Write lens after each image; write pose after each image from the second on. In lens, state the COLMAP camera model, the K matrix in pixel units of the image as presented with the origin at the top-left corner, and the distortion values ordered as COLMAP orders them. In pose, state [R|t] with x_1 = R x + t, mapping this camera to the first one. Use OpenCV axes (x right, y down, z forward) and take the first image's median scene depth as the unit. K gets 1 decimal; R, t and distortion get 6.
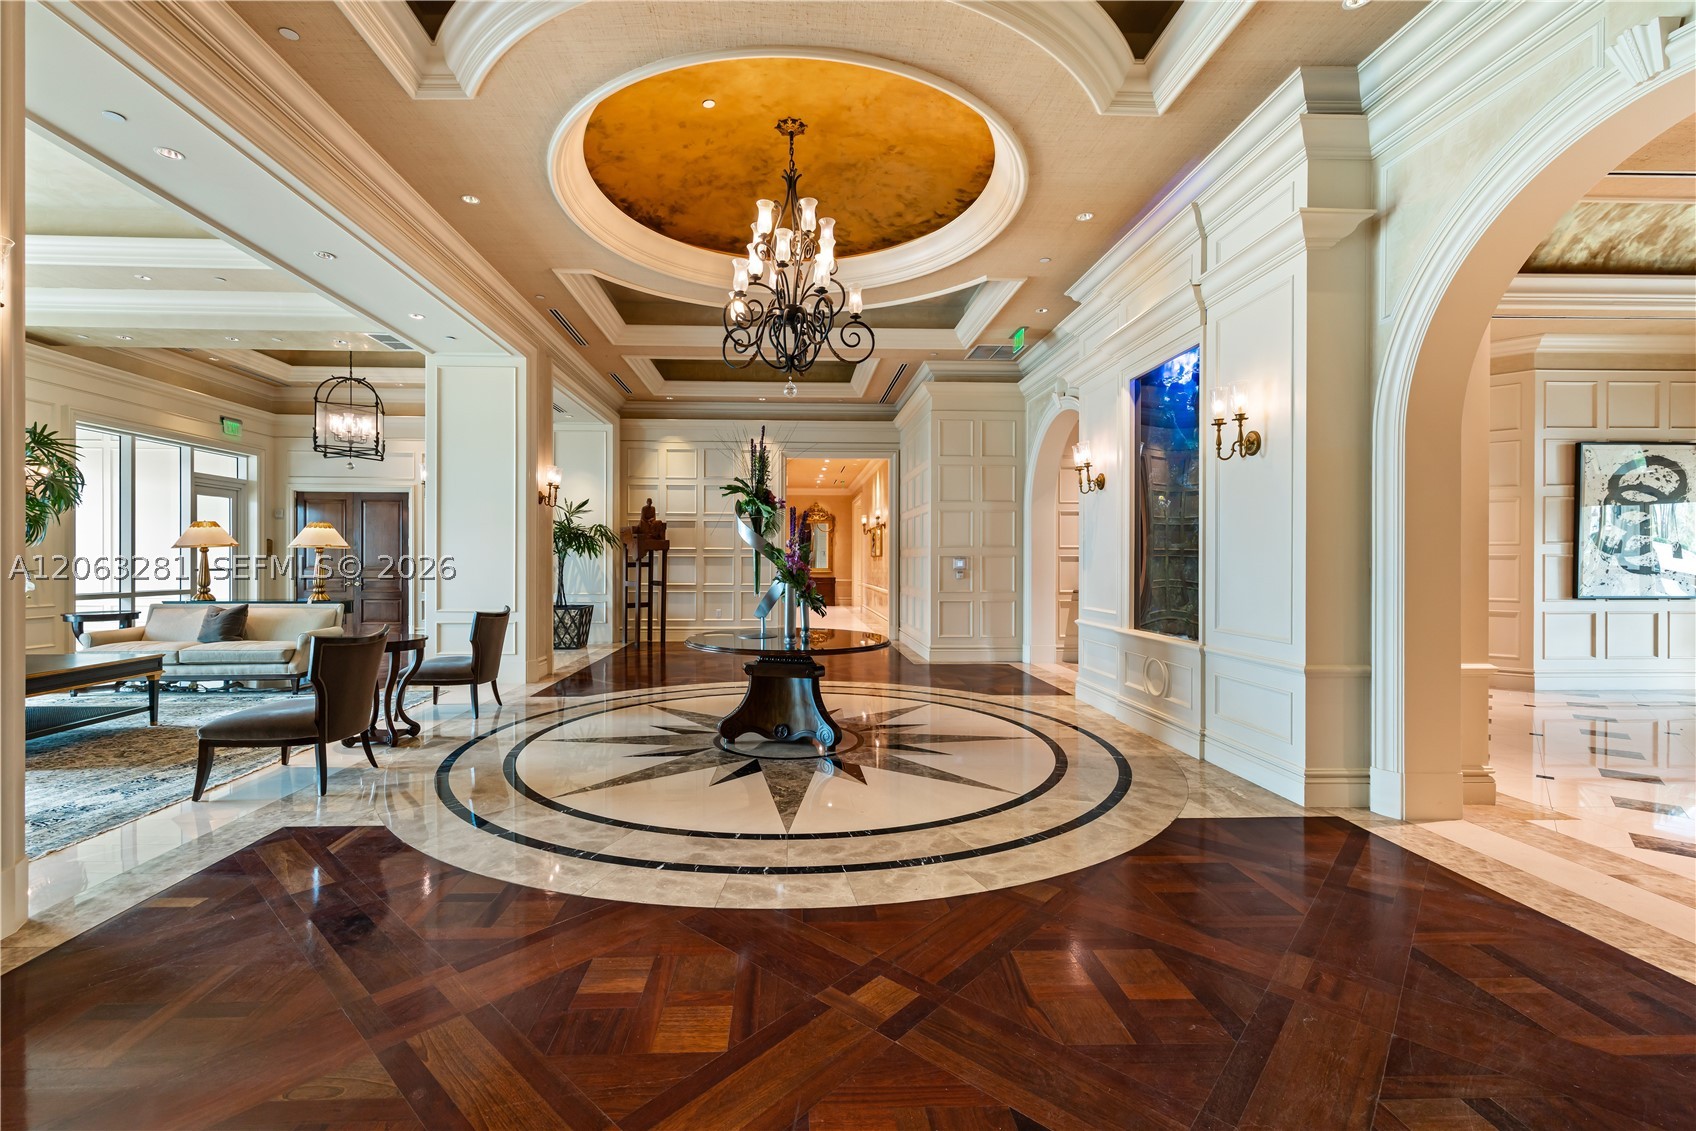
lens RADIAL K [[744.4, 0, 835.3], [0, 744.4, 570.4], [0, 0, 1]] dist [-0.000615, -0.000125]
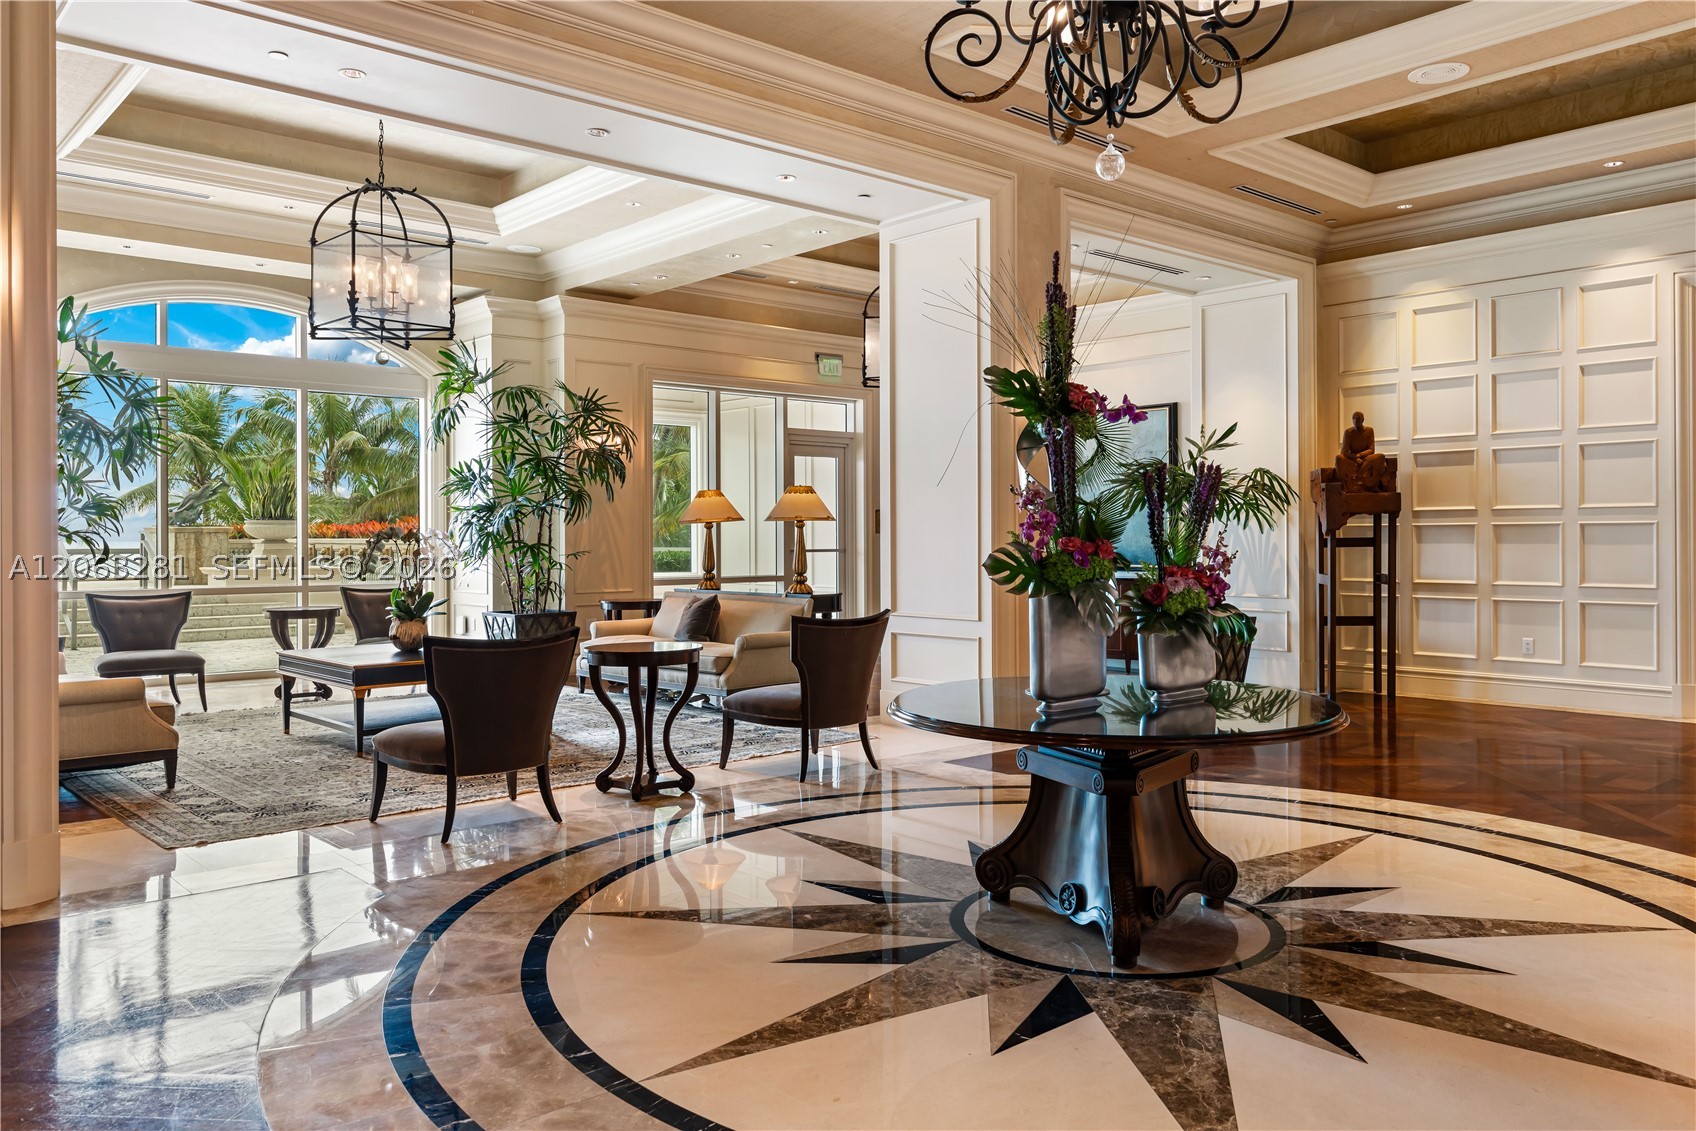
lens RADIAL K [[1283.8, 0, 846.9], [0, 1283.8, 547.8], [0, 0, 1]] dist [0.000444, 0.000164]
pose [[0.618757, -0.001368, -0.785581, 0.229802], [-0.002714, 0.999989, -0.003879, 0.000655], [0.785577, 0.004533, 0.618747, 0.185995]]
